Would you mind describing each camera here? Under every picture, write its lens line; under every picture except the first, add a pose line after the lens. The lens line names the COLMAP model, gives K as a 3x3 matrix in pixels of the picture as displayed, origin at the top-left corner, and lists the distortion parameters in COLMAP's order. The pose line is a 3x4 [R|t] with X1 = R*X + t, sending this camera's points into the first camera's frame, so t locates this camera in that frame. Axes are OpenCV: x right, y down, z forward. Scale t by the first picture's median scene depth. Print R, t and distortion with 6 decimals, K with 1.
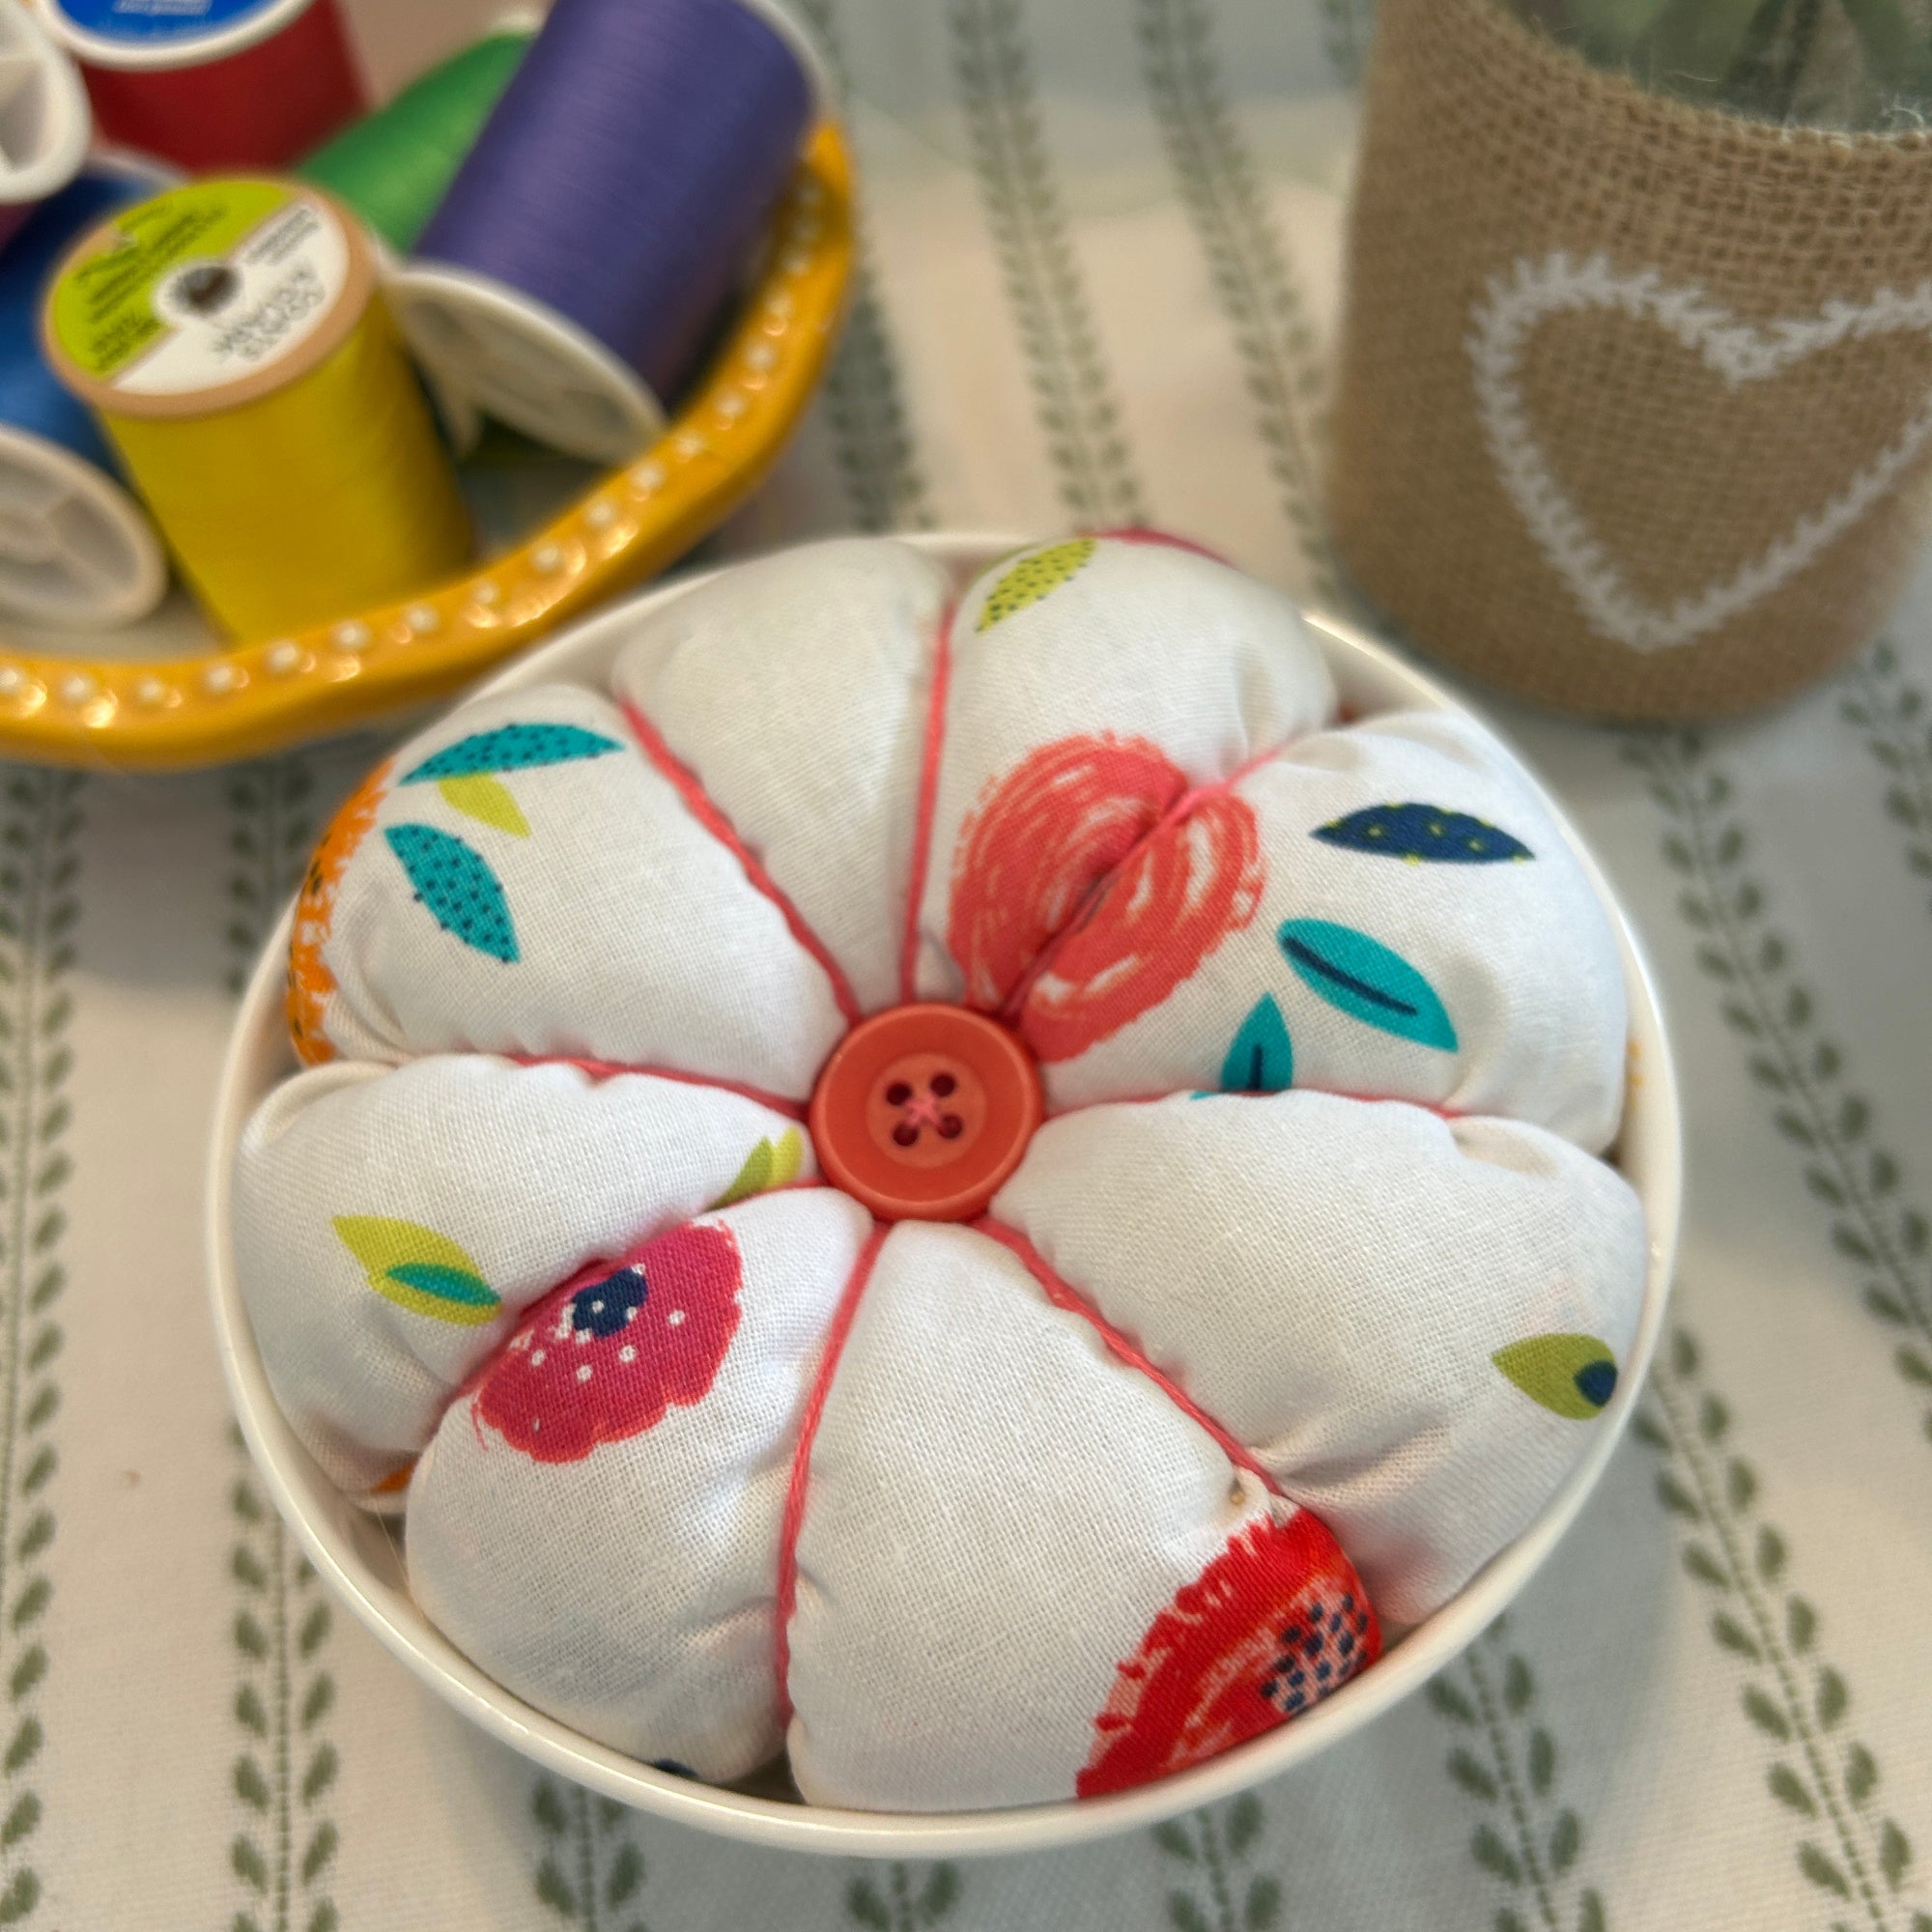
lens RADIAL K [[2102.2, 0, 963.2], [0, 2102.2, 1005.6], [0, 0, 1]] dist [0.073187, -0.195374]
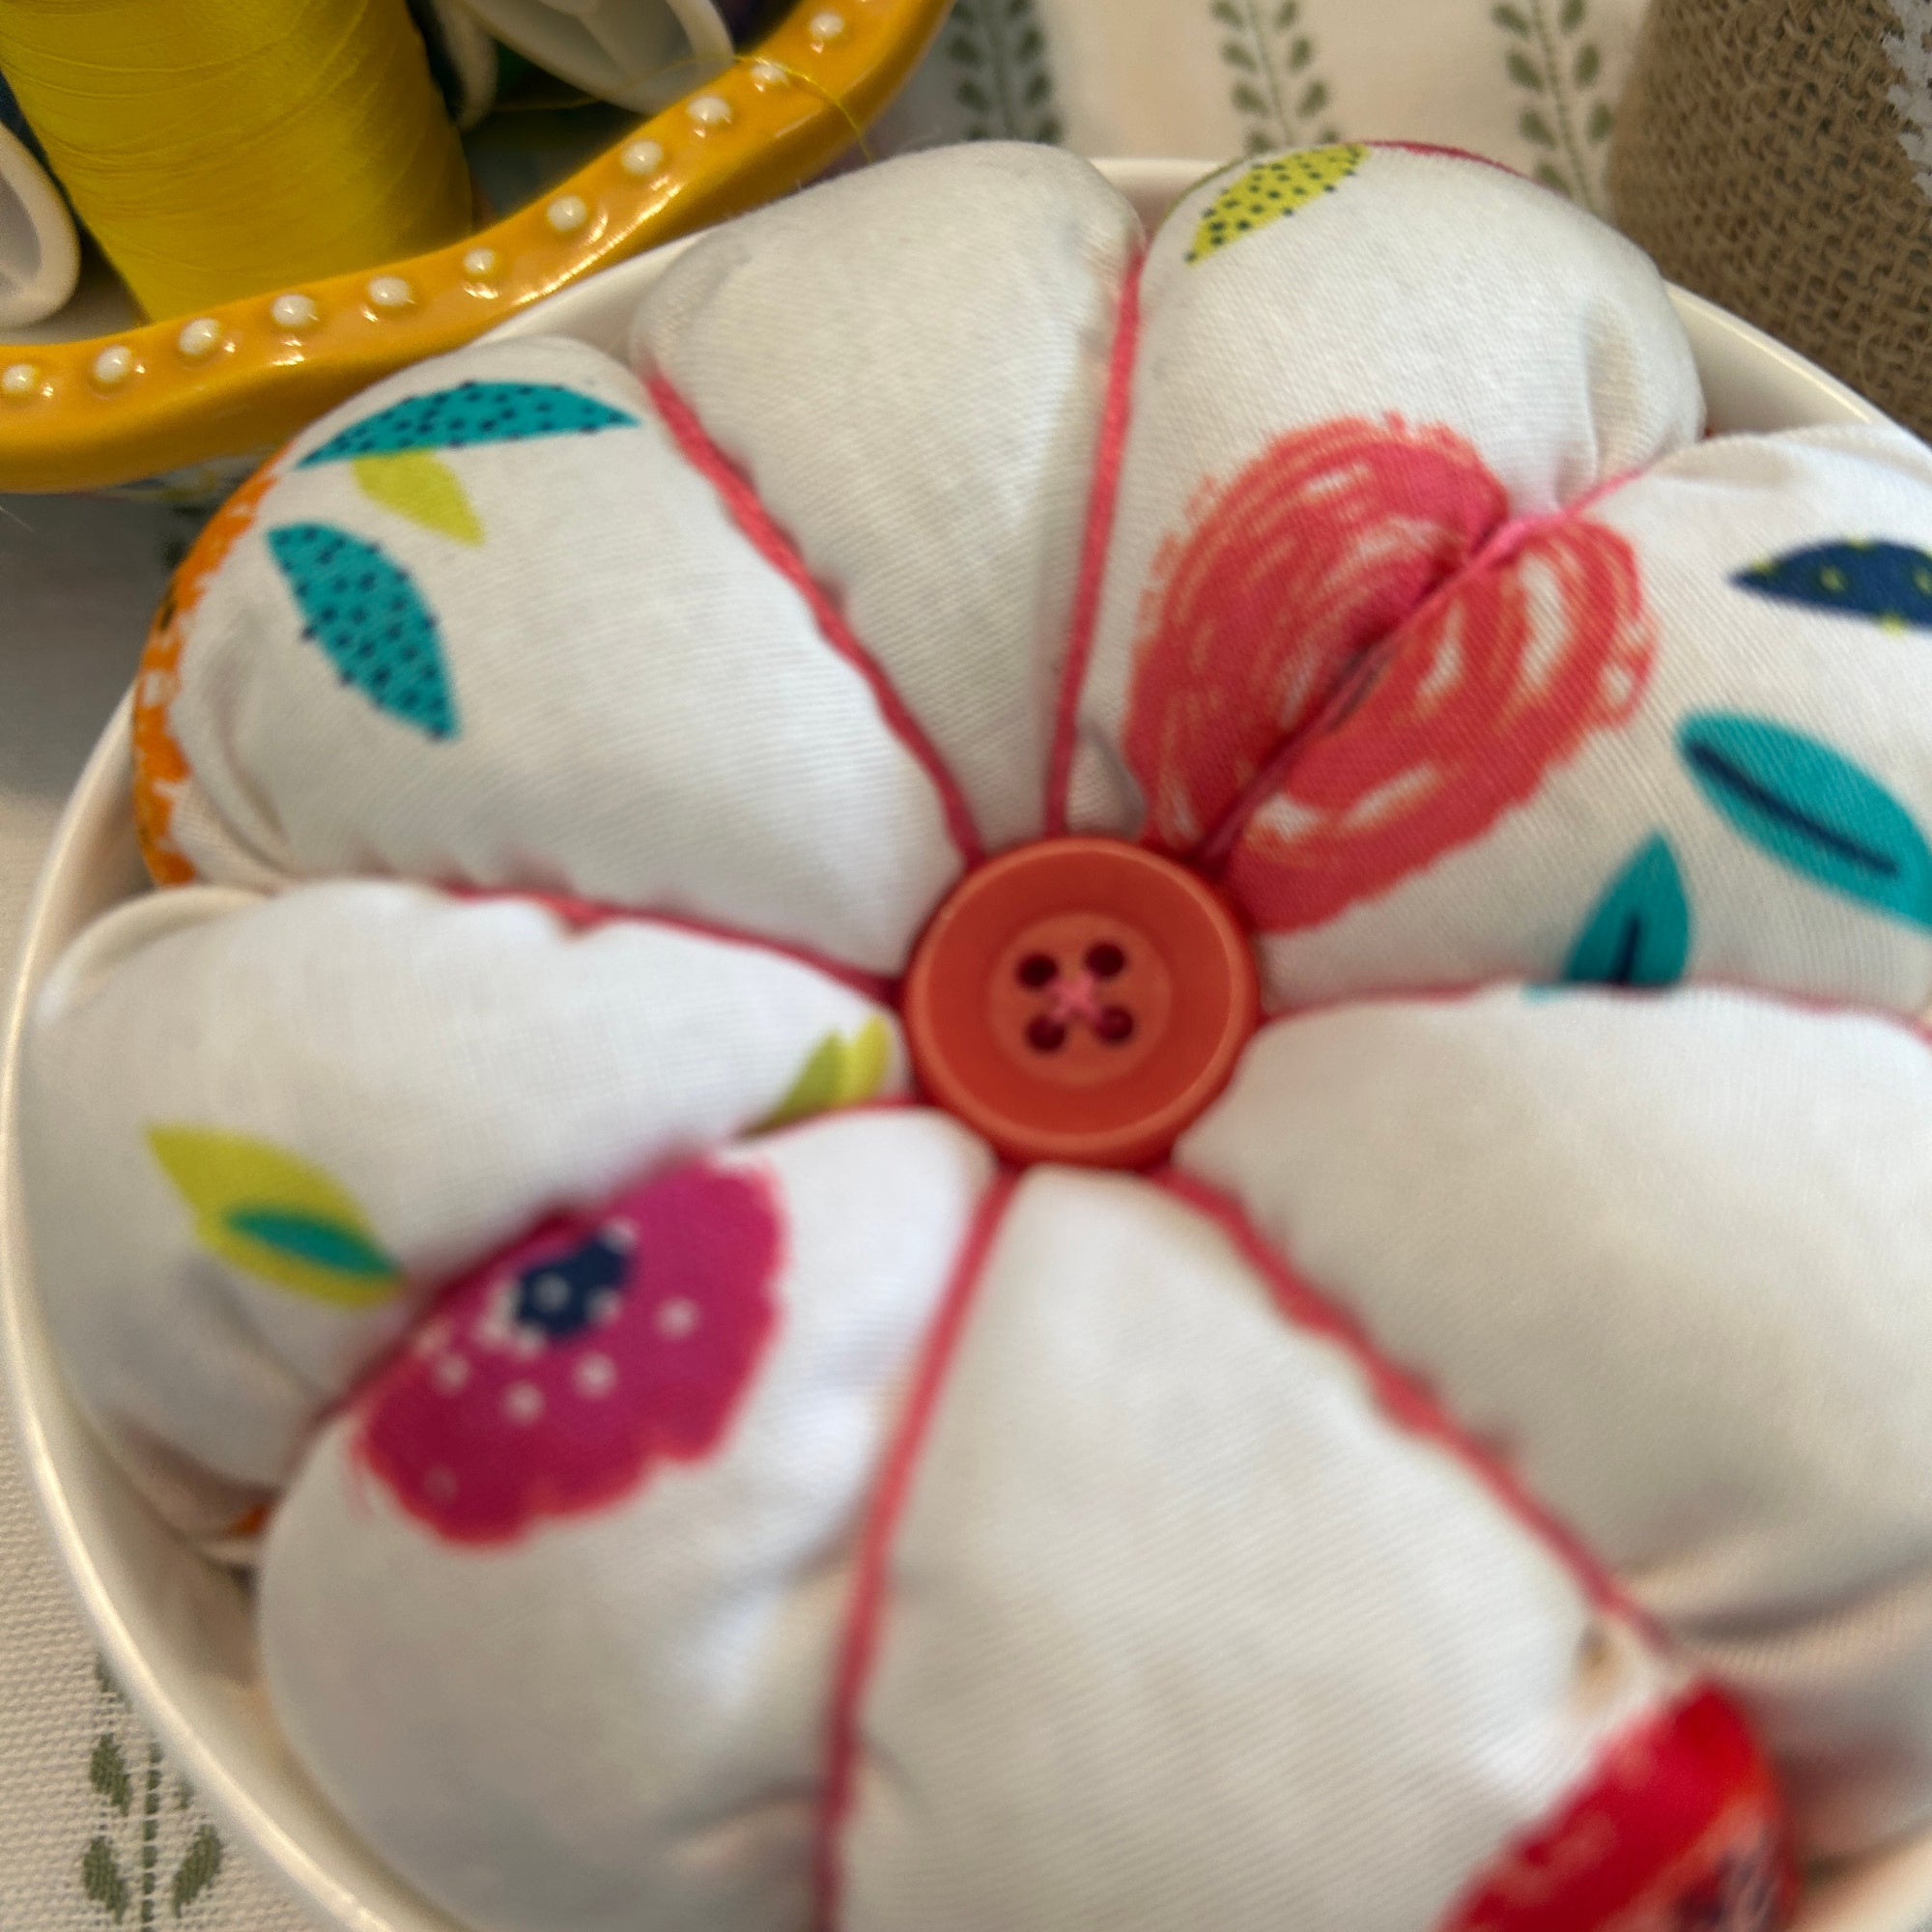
lens RADIAL K [[2103.3, 0, 1054.6], [0, 2103.3, 1101.2], [0, 0, 1]] dist [0.079062, -0.267835]
pose [[0.999045, 0.042745, 0.009032, -0.030505], [-0.043422, 0.994317, 0.097207, 0.018377], [-0.004826, -0.097506, 0.995223, 0.345532]]
